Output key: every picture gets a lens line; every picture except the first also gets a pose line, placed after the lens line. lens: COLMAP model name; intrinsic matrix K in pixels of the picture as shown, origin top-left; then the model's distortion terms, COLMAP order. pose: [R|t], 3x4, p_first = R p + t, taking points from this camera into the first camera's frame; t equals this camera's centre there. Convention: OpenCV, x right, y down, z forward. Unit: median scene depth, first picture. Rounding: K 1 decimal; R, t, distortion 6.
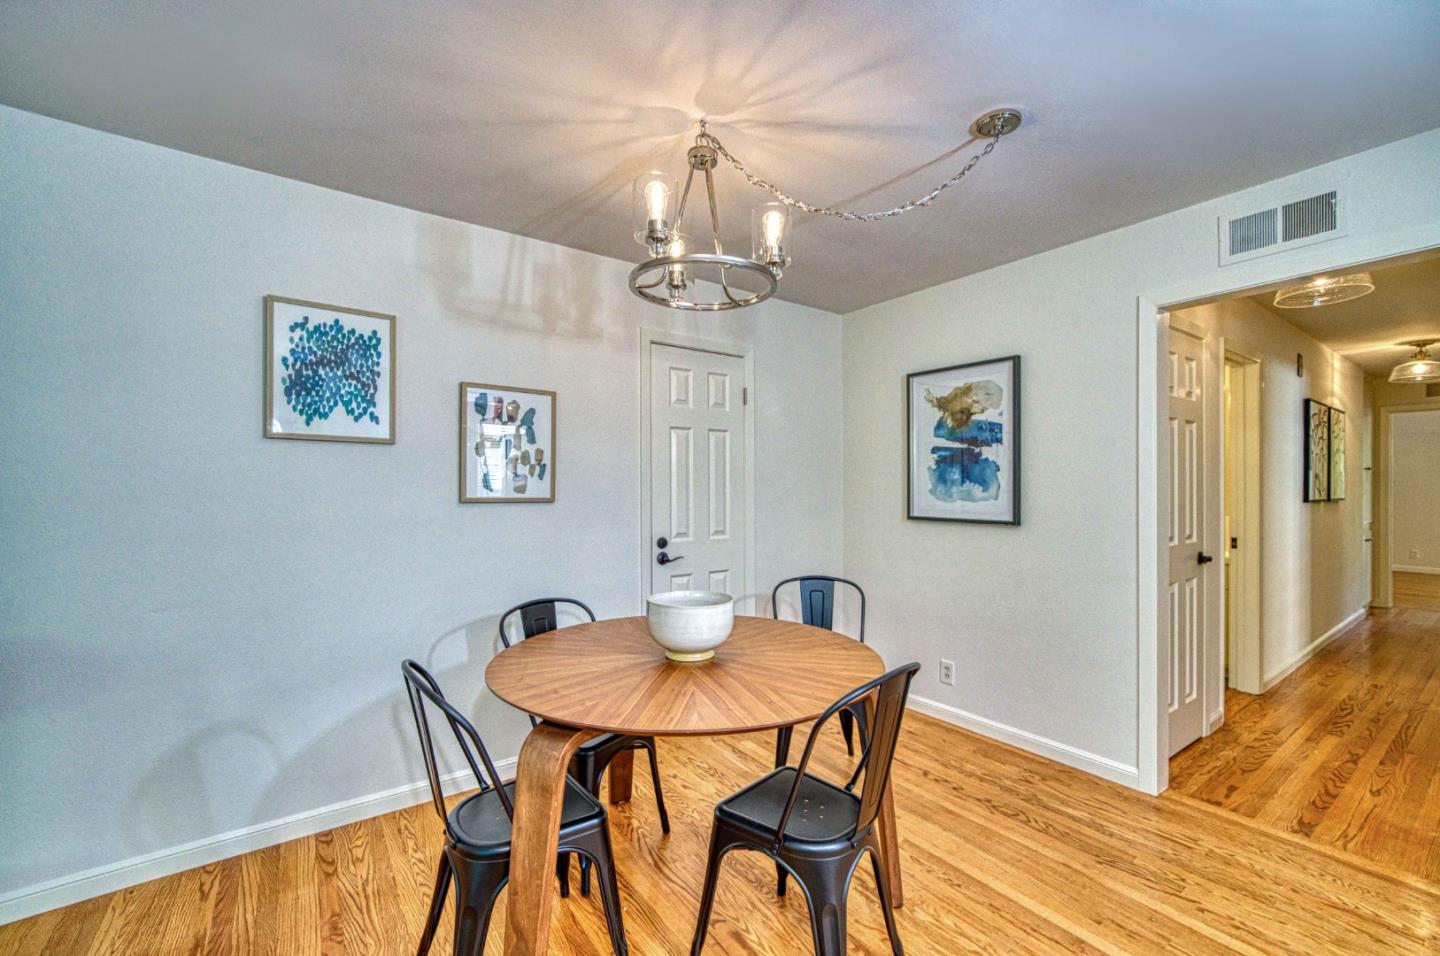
lens RADIAL K [[588.8, 0, 720.2], [0, 588.8, 483.0], [0, 0, 1]] dist [-0.001307, -0.000012]
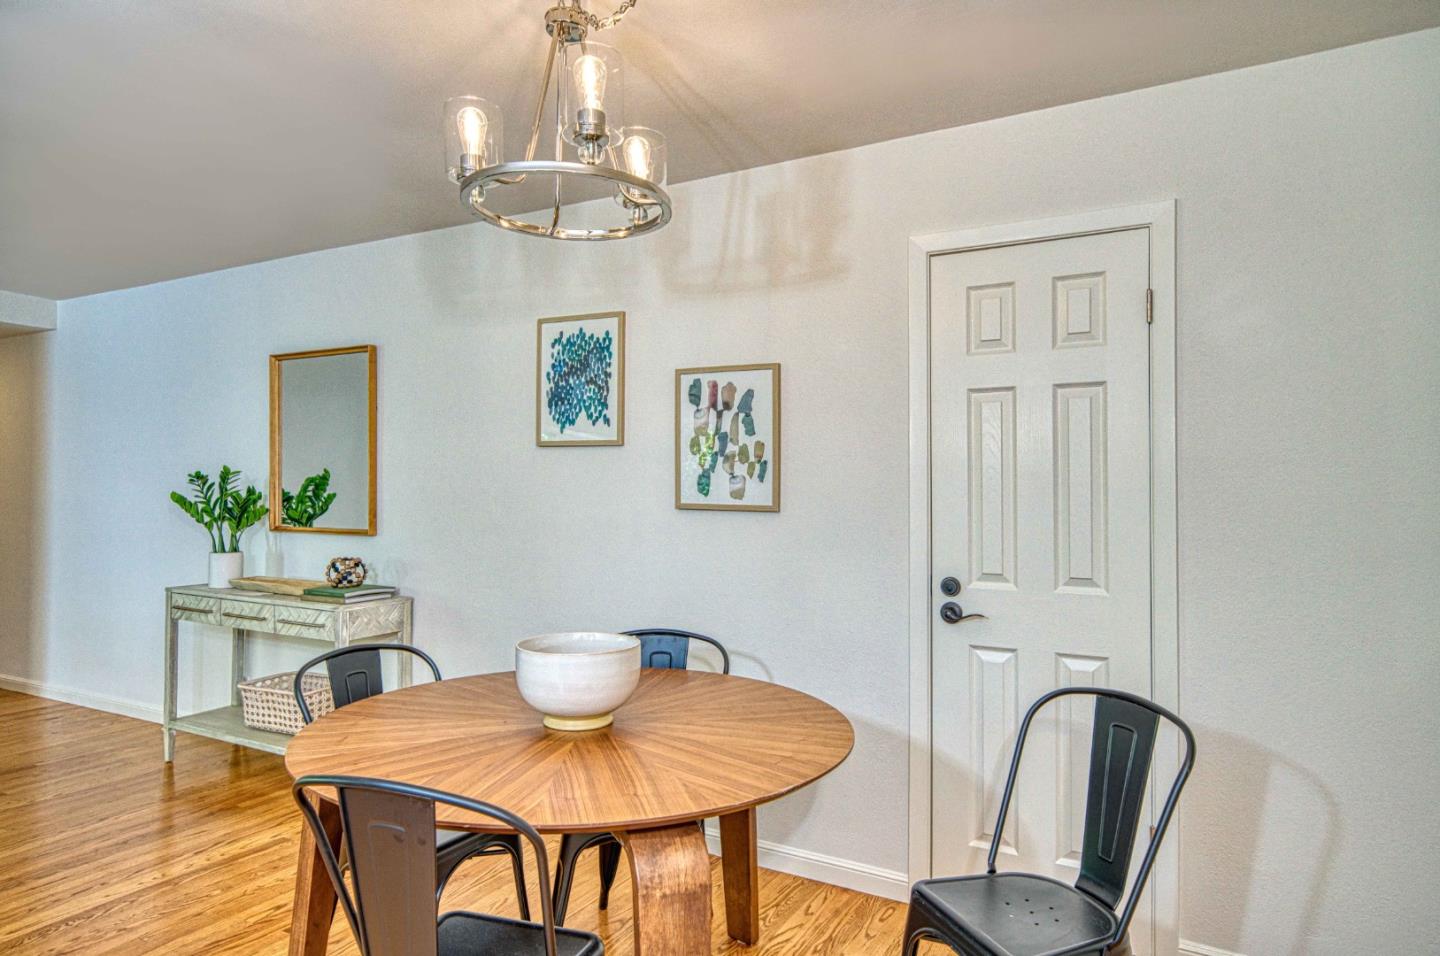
lens RADIAL K [[808.3, 0, 717.5], [0, 808.3, 498.9], [0, 0, 1]] dist [0.024198, 0.000016]
pose [[0.446614, 0.005224, -0.894712, 0.637967], [-0.005765, 0.999979, 0.002961, 0.014481], [0.894708, 0.003835, 0.446634, 0.507530]]
